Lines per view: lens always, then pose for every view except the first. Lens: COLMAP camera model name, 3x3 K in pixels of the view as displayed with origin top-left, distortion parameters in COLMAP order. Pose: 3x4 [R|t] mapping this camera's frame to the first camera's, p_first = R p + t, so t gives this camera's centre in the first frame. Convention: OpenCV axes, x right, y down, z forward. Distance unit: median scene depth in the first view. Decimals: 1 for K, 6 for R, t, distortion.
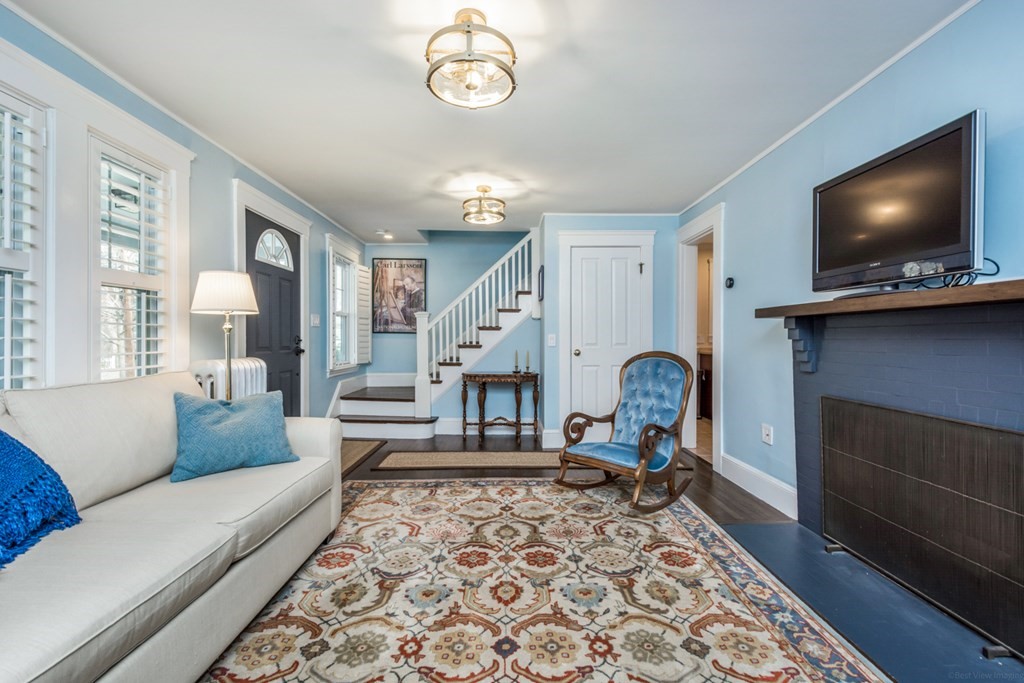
lens RADIAL K [[450.6, 0, 510.6], [0, 450.6, 341.7], [0, 0, 1]] dist [0.014809, -0.004145]
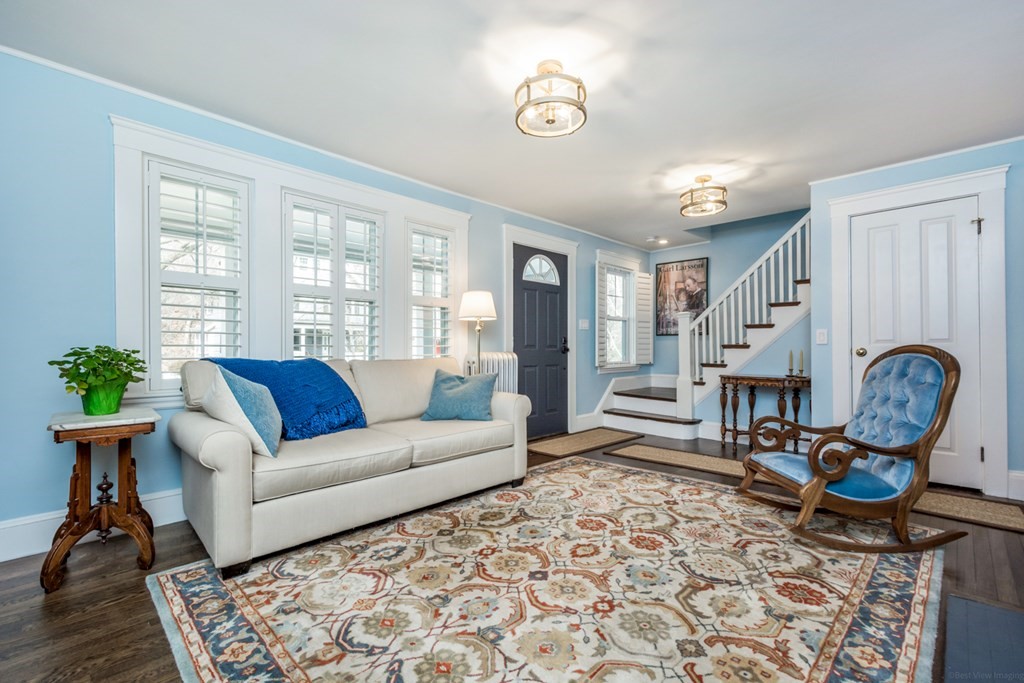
lens RADIAL K [[450.6, 0, 515.4], [0, 450.6, 353.6], [0, 0, 1]] dist [0.014809, -0.004145]
pose [[0.706582, 0.004045, -0.707619, 0.379515], [0.000268, 0.999982, 0.005985, 0.029558], [0.707631, -0.004419, 0.706568, 0.043745]]
